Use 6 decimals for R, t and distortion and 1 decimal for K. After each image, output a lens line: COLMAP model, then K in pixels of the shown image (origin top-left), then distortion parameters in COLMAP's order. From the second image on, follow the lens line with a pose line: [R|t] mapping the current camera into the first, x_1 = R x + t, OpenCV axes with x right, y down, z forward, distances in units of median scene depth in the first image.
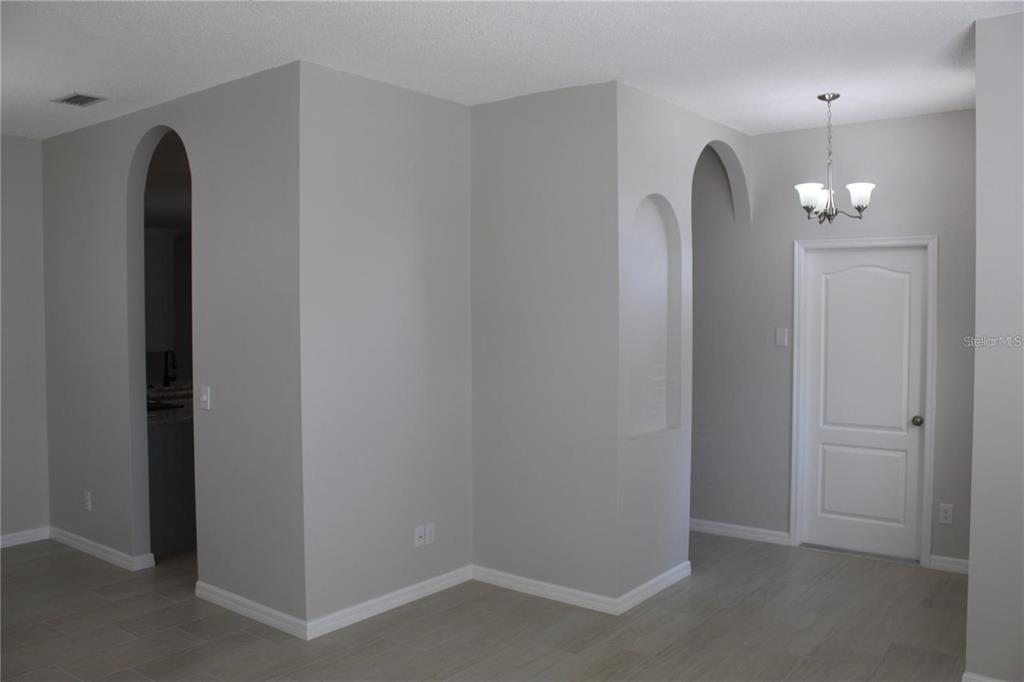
lens RADIAL K [[848.8, 0, 512.3], [0, 848.8, 341.3], [0, 0, 1]] dist [-0.135291, 0.005226]
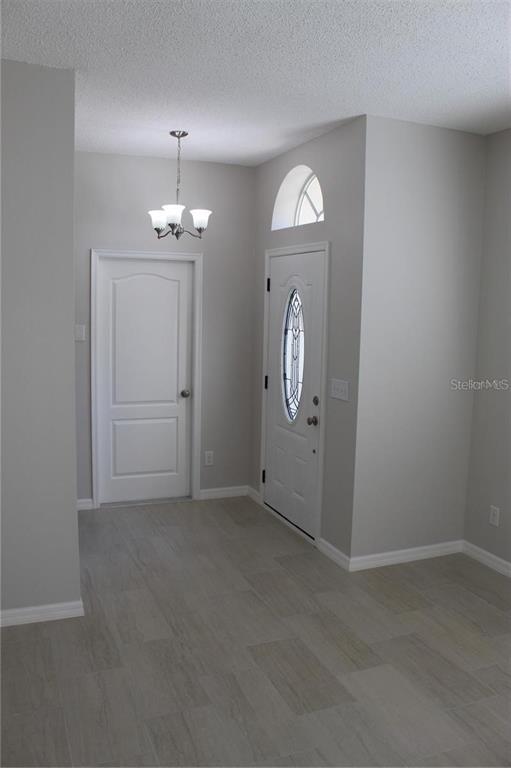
lens RADIAL K [[636.6, 0, 255.9], [0, 636.6, 383.5], [0, 0, 1]] dist [-0.135291, 0.005226]
pose [[0.488175, -0.095003, 0.867560, -0.343142], [0.012343, 0.994710, 0.101981, -0.022968], [-0.872659, -0.039077, 0.486765, 0.400673]]
